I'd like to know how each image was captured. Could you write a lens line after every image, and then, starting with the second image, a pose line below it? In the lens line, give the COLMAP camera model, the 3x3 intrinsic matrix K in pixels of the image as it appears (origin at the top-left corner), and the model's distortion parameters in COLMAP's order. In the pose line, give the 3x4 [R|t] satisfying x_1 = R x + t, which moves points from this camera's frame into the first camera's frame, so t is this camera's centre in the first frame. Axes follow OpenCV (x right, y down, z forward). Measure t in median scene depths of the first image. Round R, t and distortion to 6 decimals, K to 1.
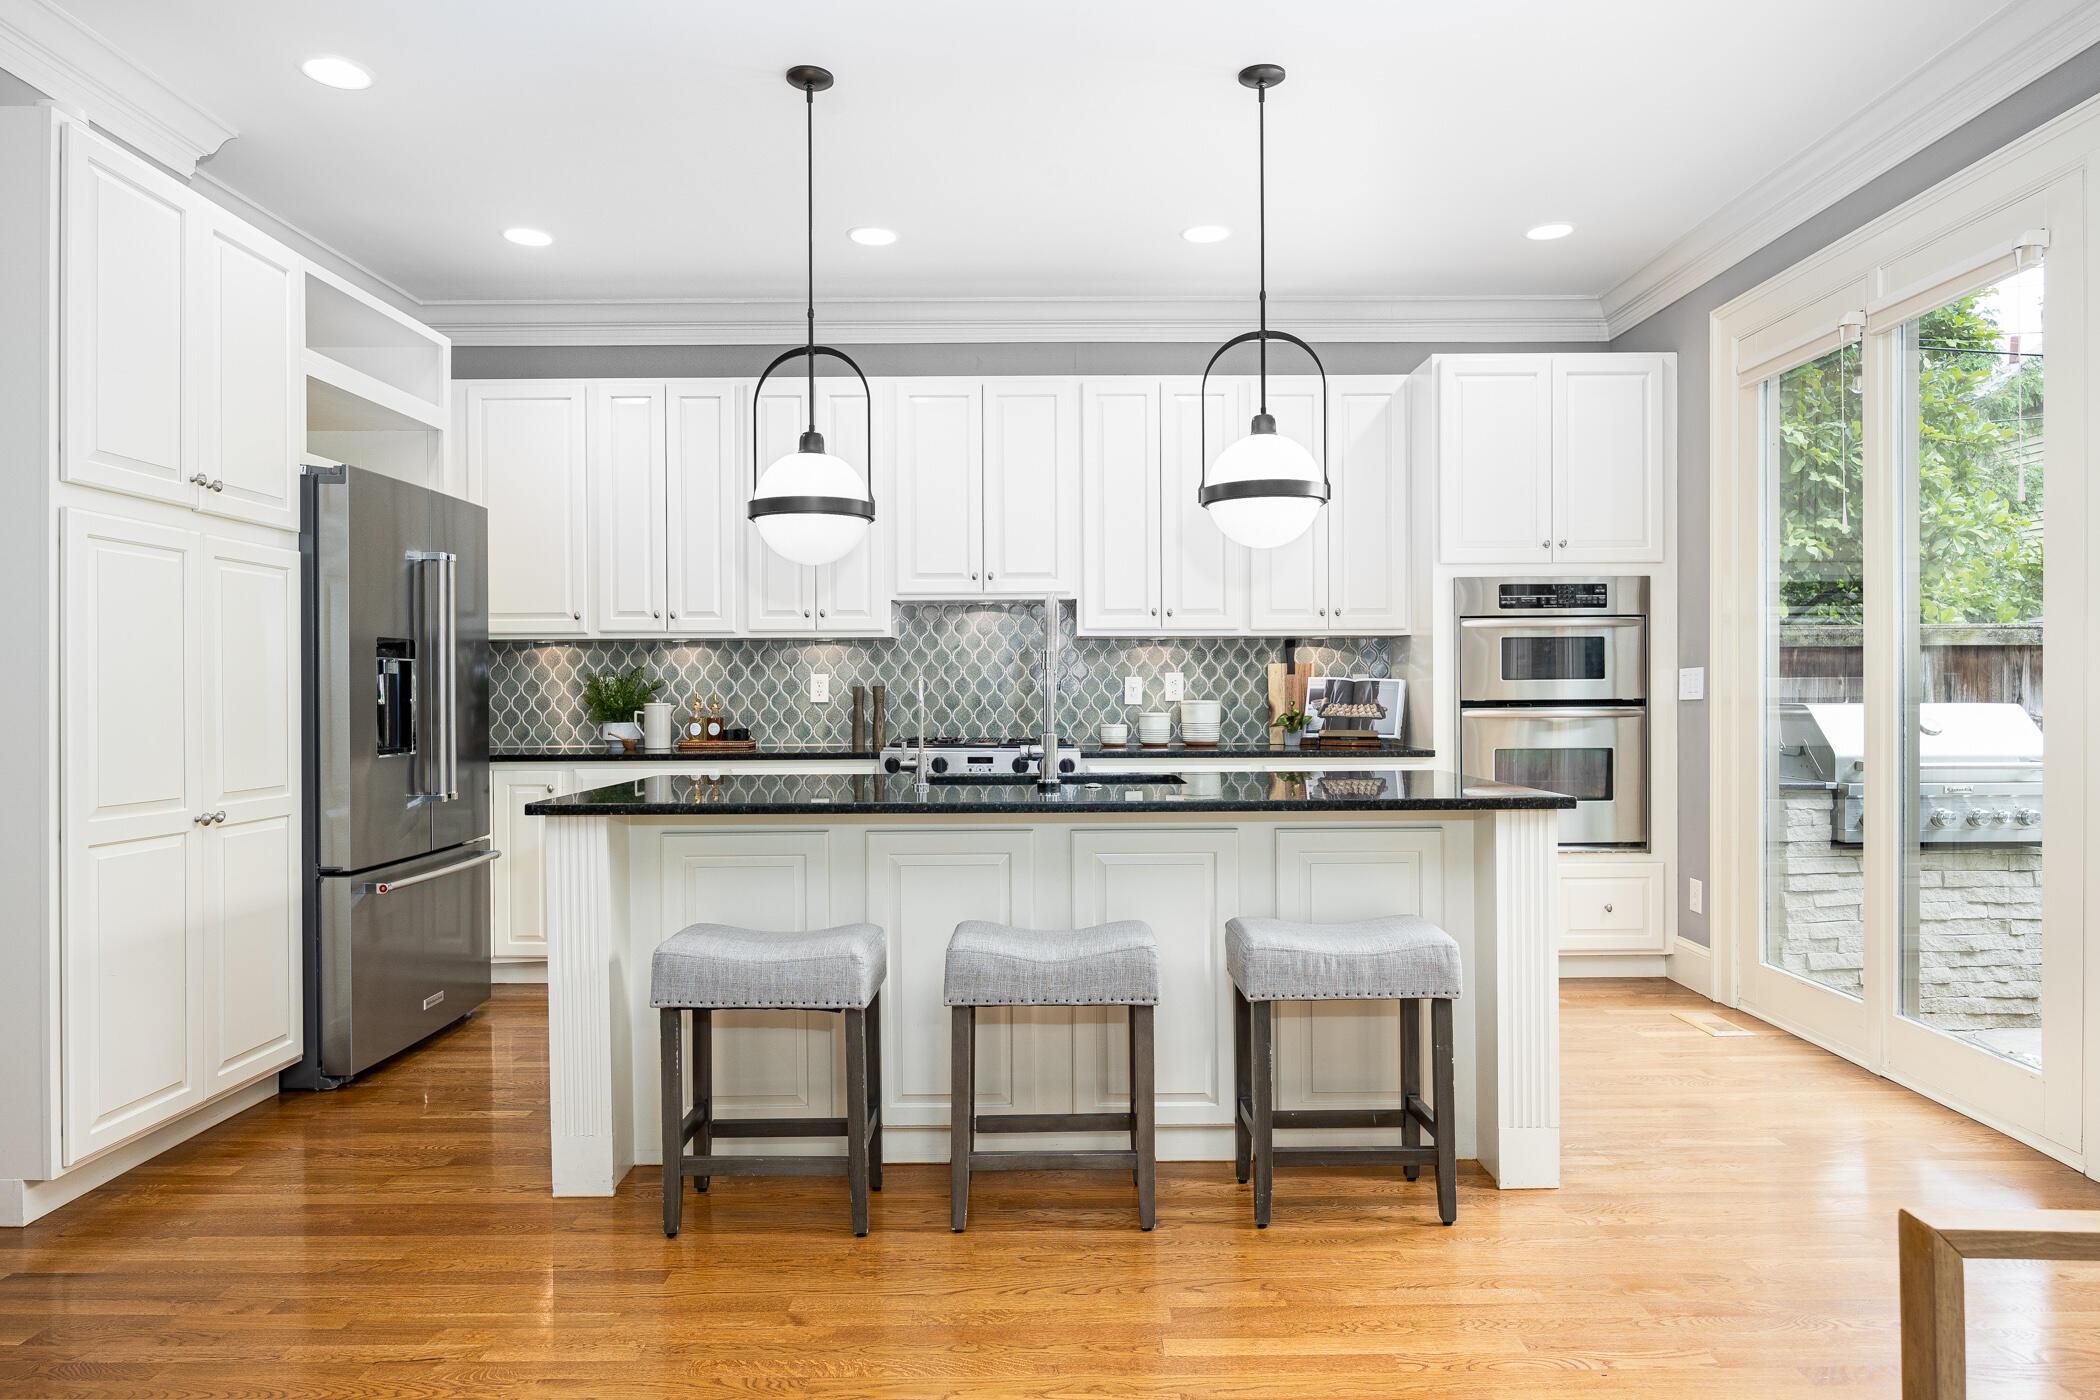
lens RADIAL K [[1254.5, 0, 1050.0], [0, 1254.5, 700.0], [0, 0, 1]] dist [-0.013922, 0.000547]
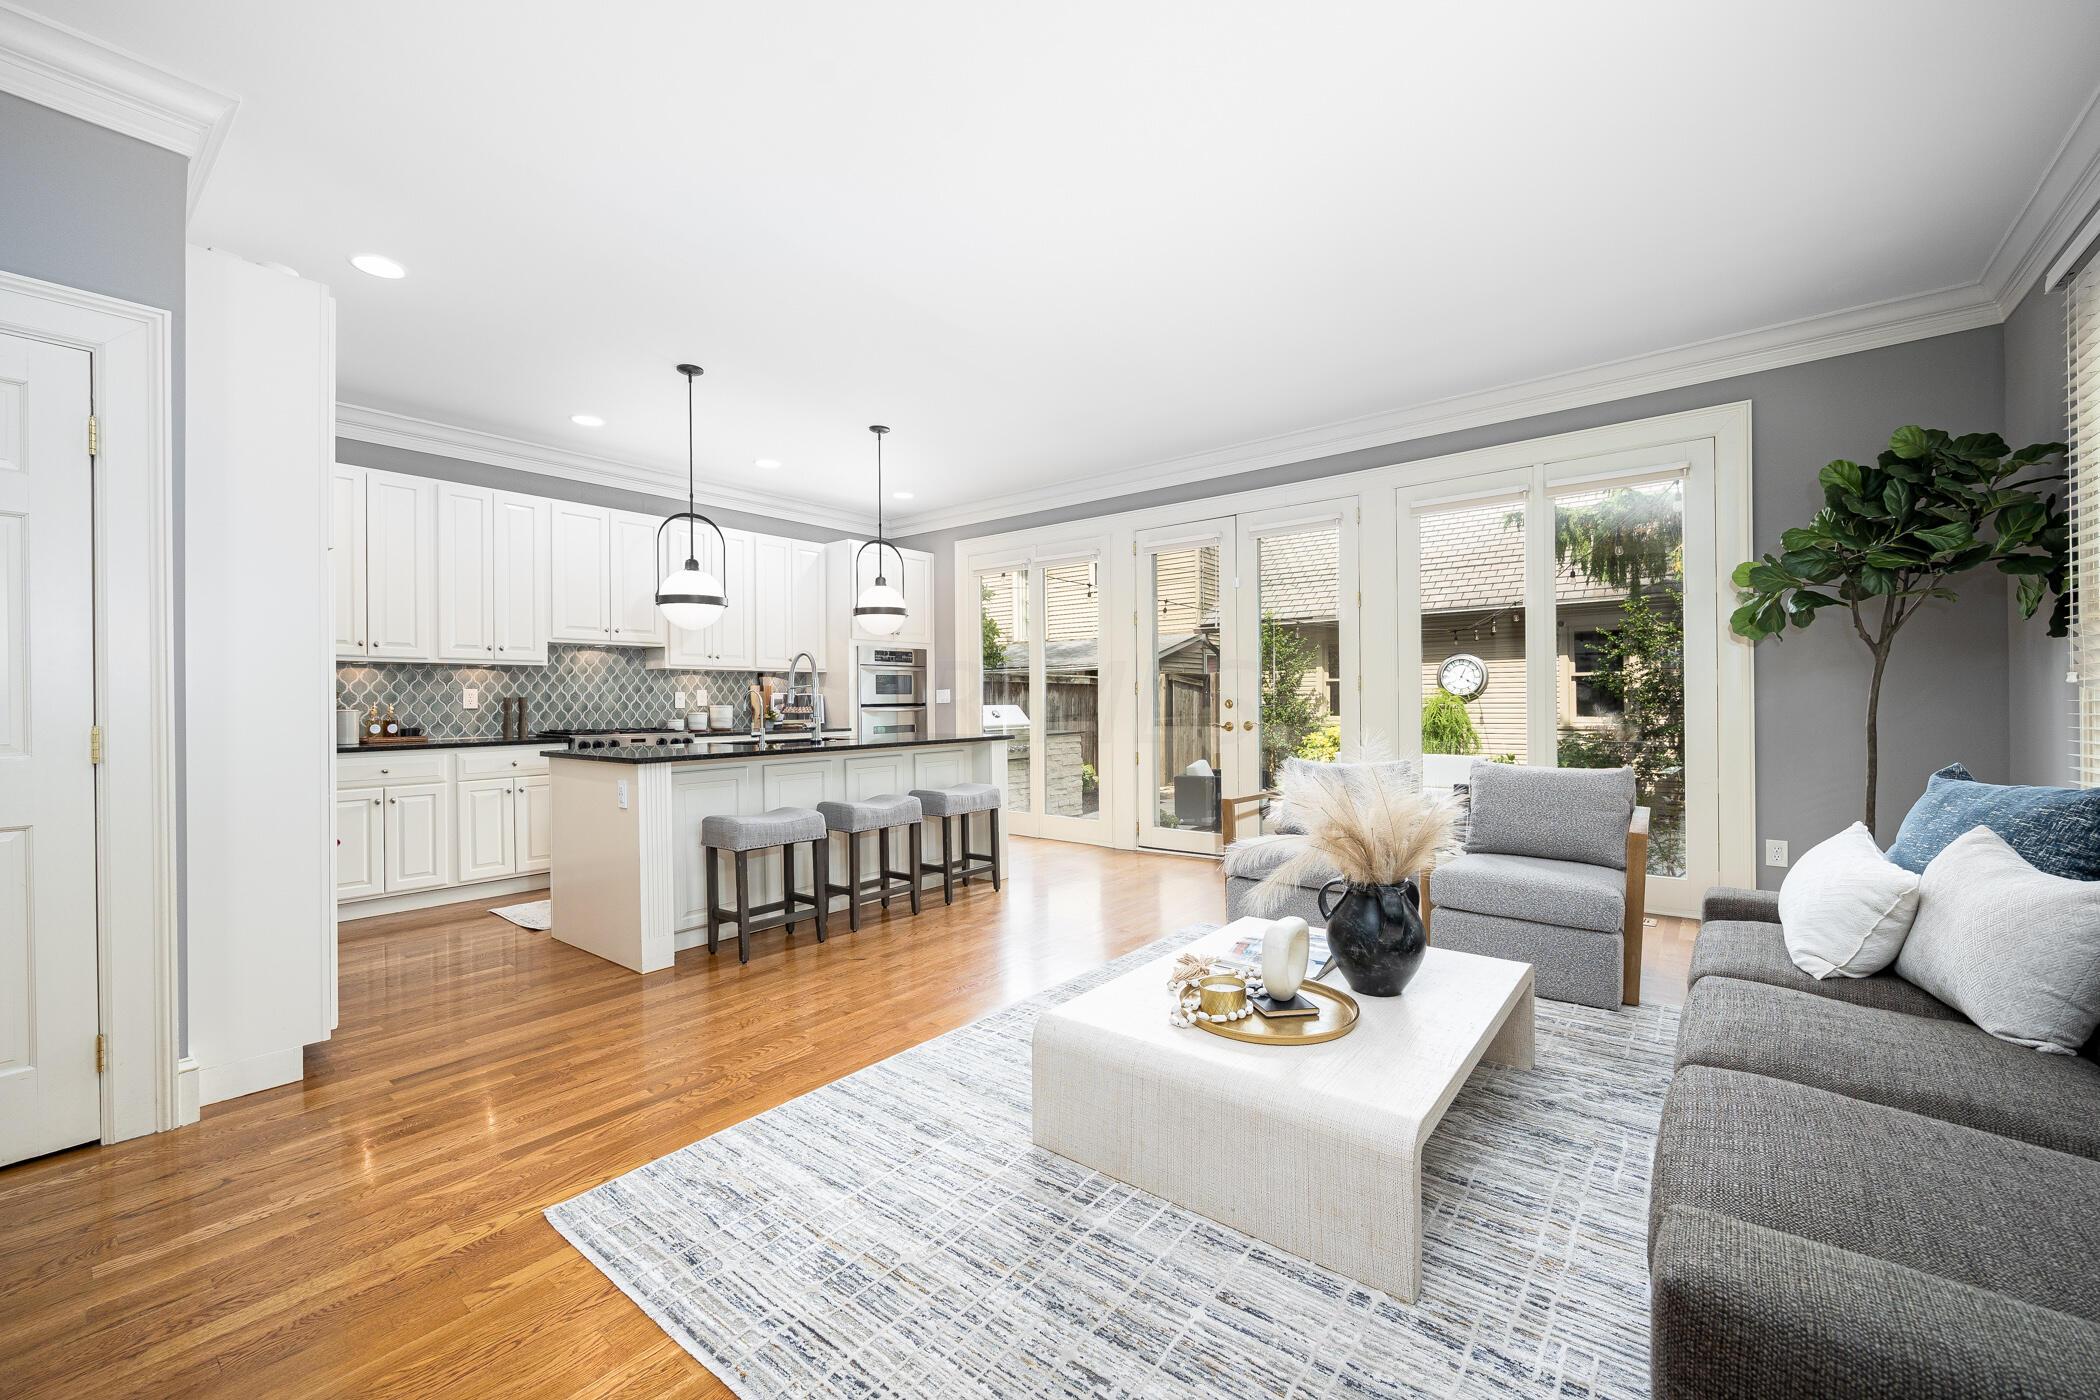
lens RADIAL K [[833.6, 0, 1046.8], [0, 833.6, 700.4], [0, 0, 1]] dist [-0.003426, -0.000263]
pose [[0.628290, -0.001791, 0.777977, -0.532874], [0.011692, 0.999906, -0.007141, 0.007381], [-0.777892, 0.013583, 0.628252, -0.125772]]
